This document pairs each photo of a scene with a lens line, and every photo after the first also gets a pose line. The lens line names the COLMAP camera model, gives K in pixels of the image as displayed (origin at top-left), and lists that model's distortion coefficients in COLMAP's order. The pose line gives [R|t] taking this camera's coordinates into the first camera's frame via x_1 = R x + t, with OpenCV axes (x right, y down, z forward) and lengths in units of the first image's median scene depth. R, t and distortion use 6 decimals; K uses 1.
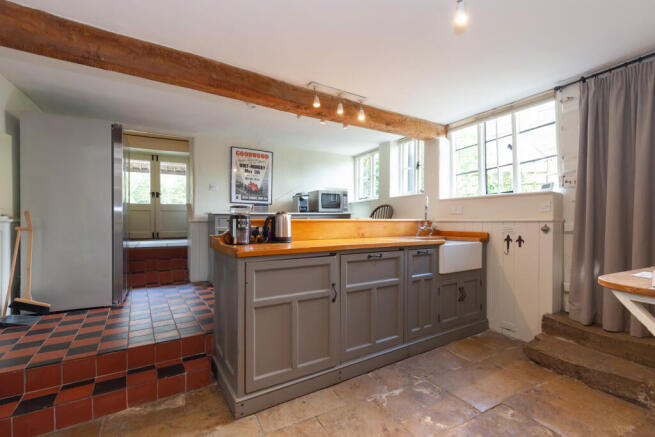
lens RADIAL K [[293.7, 0, 330.3], [0, 293.7, 225.9], [0, 0, 1]] dist [0.004463, 0.000274]
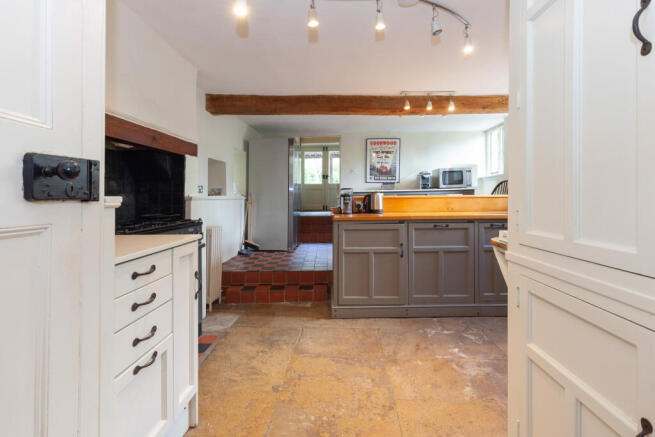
lens RADIAL K [[306.5, 0, 328.8], [0, 306.5, 189.4], [0, 0, 1]] dist [-0.000684, -0.000097]
pose [[0.833953, -0.019563, -0.551489, 0.388620], [0.000159, 0.999380, -0.035210, -0.004877], [0.551836, 0.029276, 0.833439, -0.289924]]
